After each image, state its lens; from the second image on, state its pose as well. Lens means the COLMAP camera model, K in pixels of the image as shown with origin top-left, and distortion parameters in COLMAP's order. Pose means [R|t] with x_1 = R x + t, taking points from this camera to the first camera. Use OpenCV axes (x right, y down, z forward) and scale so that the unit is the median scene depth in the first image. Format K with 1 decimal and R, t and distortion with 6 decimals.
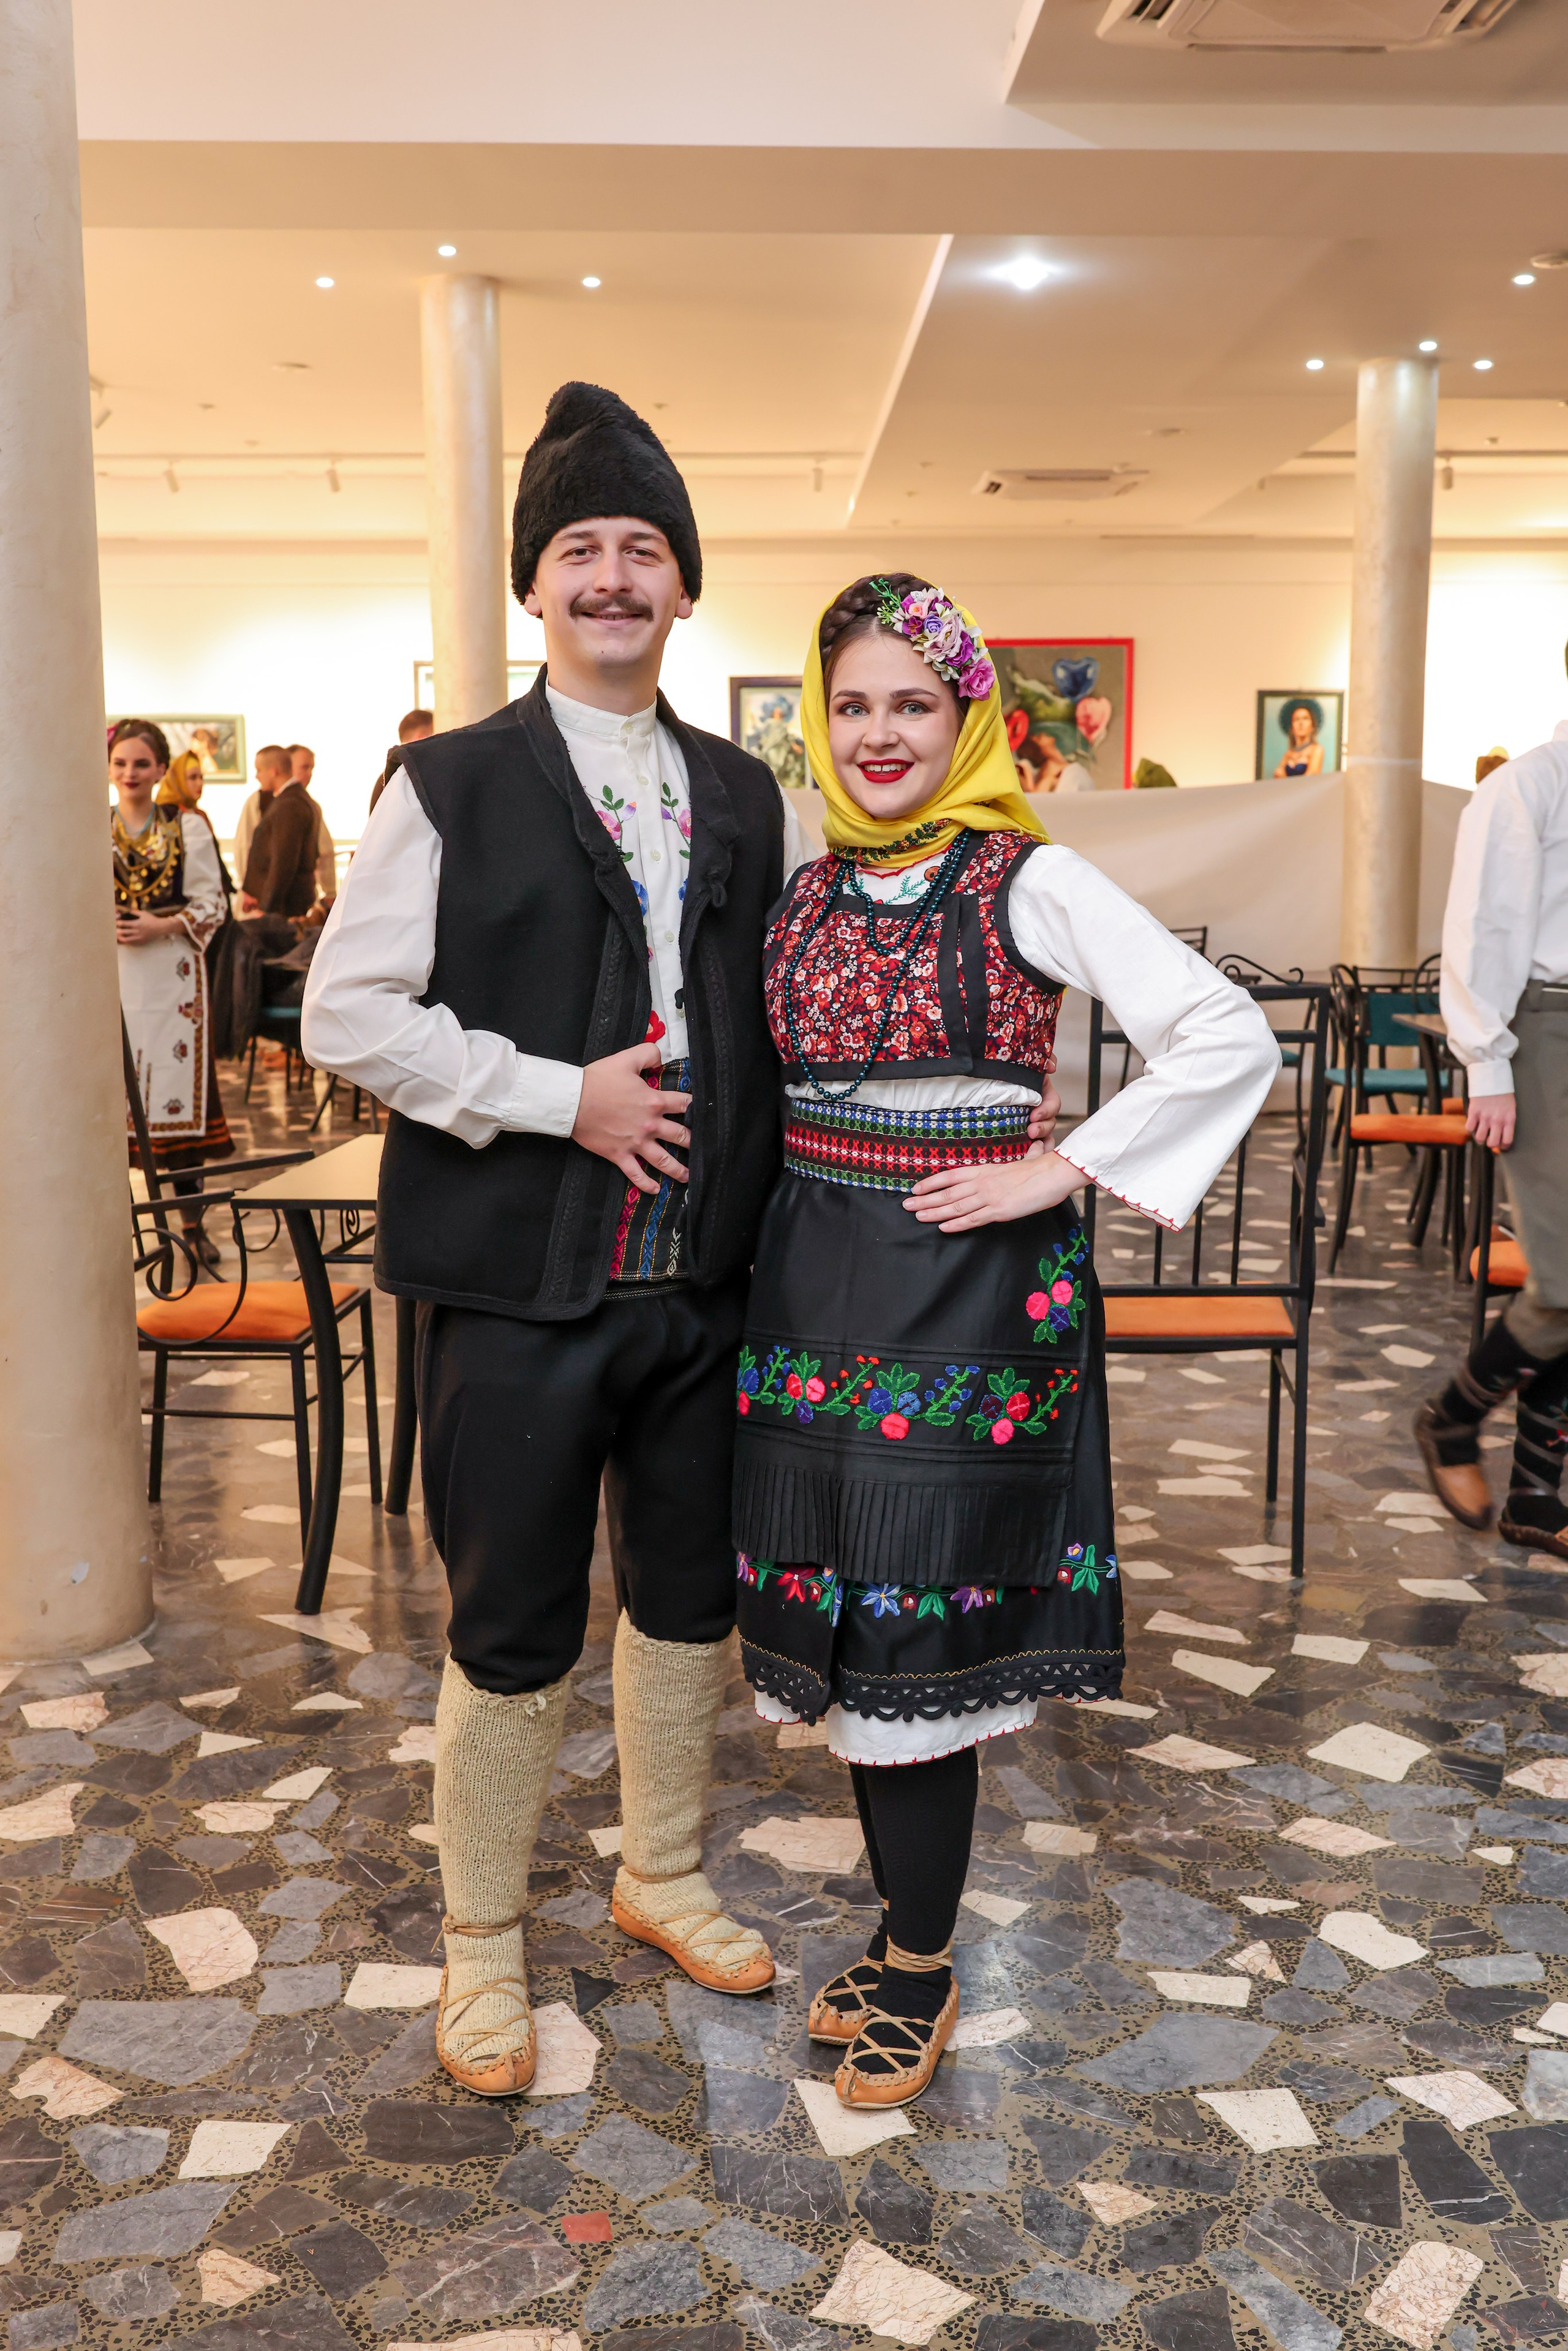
lens RADIAL K [[2225.5, 0, 793.9], [0, 2225.5, 1164.0], [0, 0, 1]] dist [-0.009345, 0.004660]
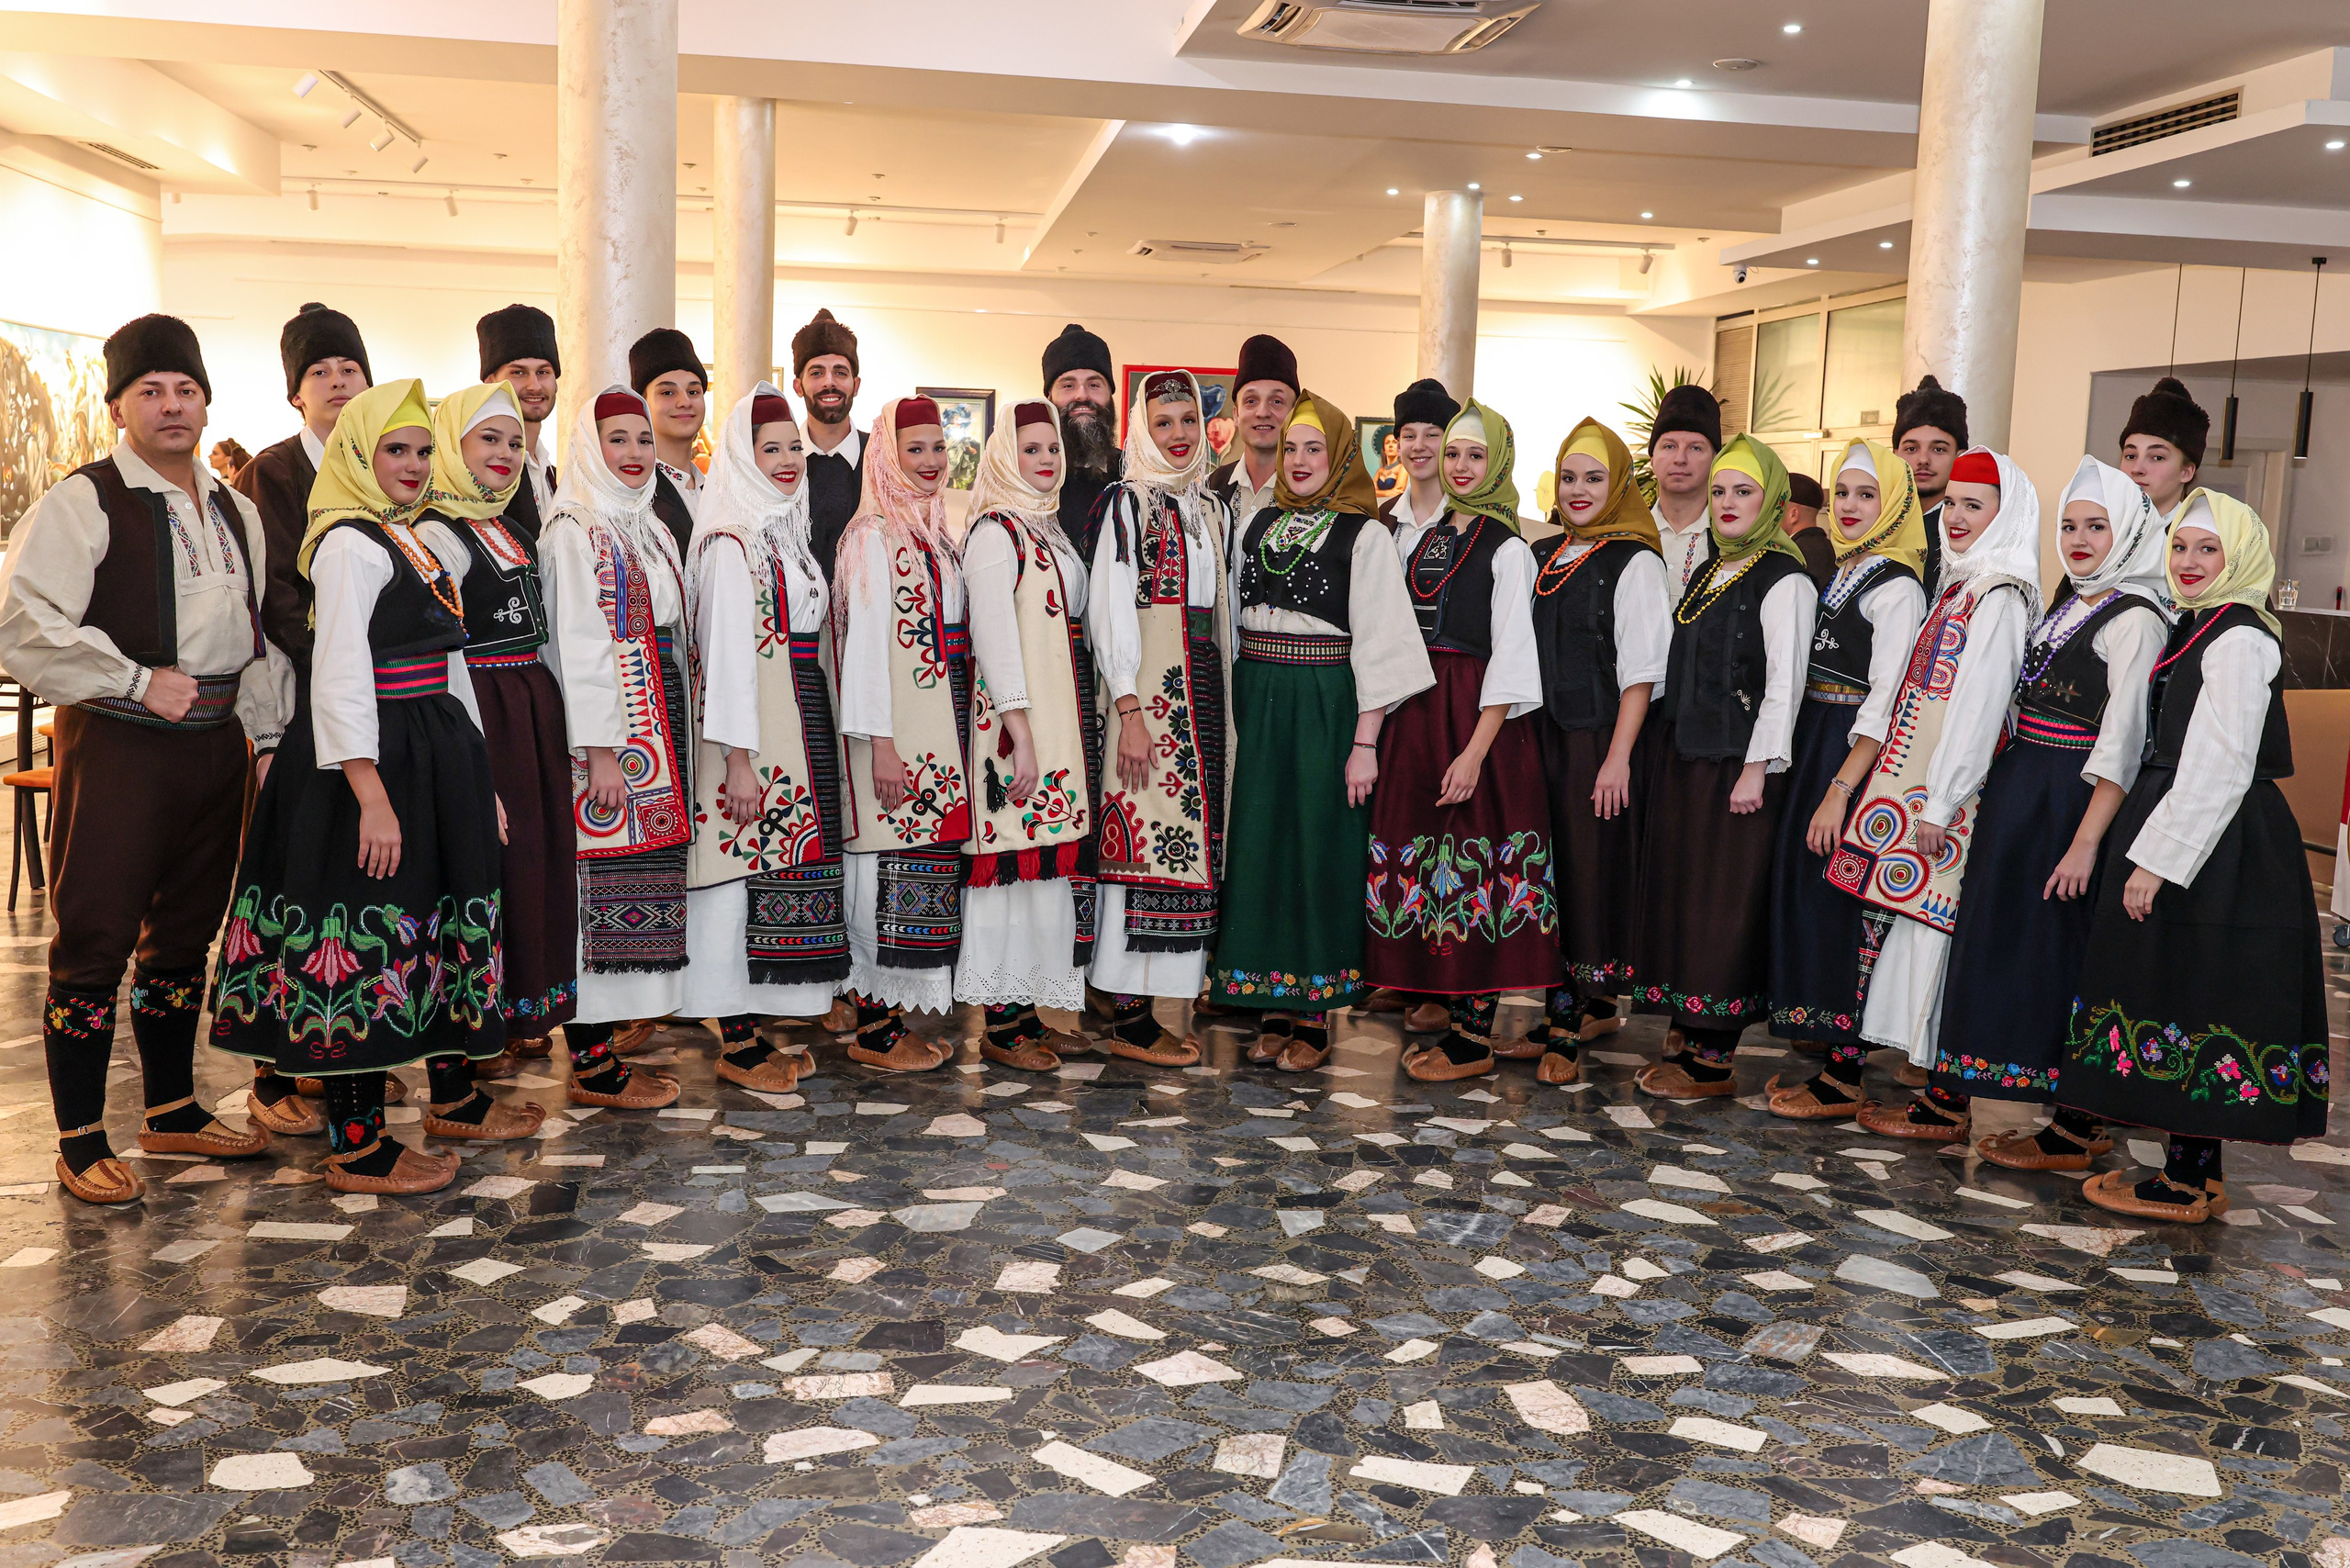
lens RADIAL K [[2224.5, 0, 1162.8], [0, 2224.5, 764.5], [0, 0, 1]] dist [-0.009042, 0.004087]
pose [[0.993354, 0.024411, 0.112481, -0.137701], [-0.020473, 0.999141, -0.036040, 0.107507], [-0.113264, 0.033497, 0.993000, -0.926408]]
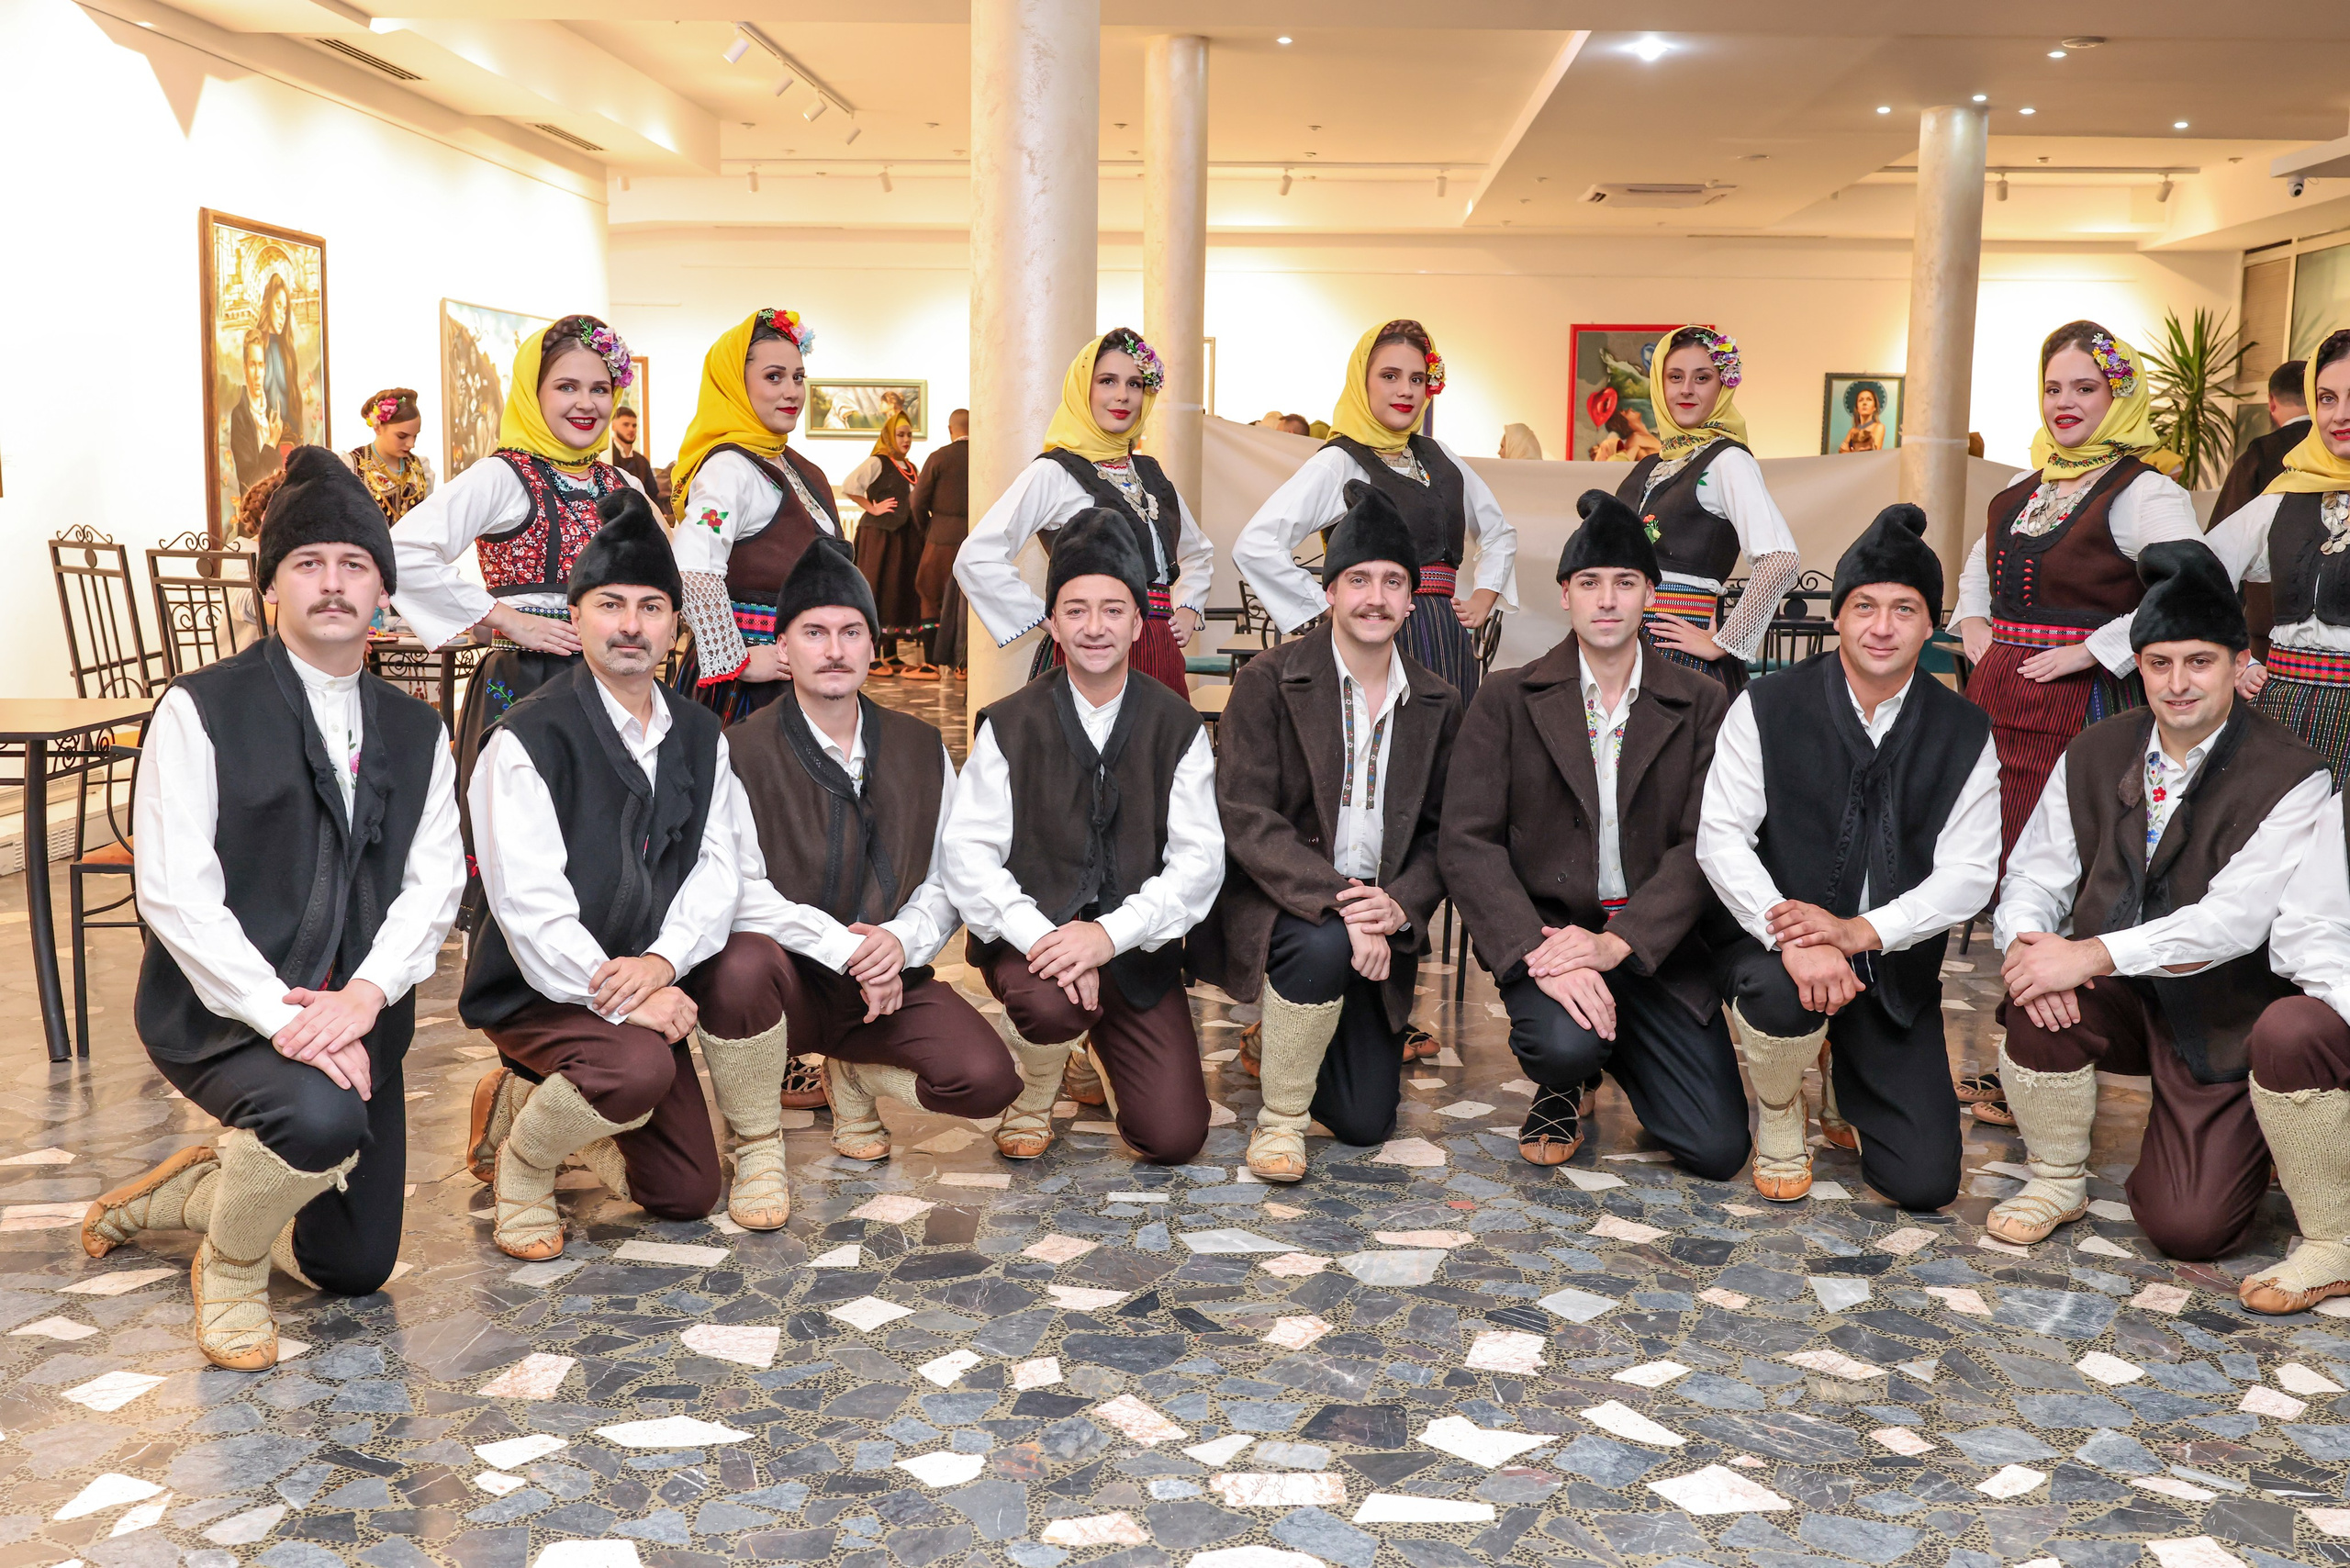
lens RADIAL K [[2224.1, 0, 1169.7], [0, 2224.1, 774.2], [0, 0, 1]] dist [-0.004337, -0.004176]
pose [[0.996712, 0.029198, -0.075584, -0.151570], [-0.030909, 0.999290, -0.021561, 0.113897], [0.074901, 0.023827, 0.996906, -0.676897]]
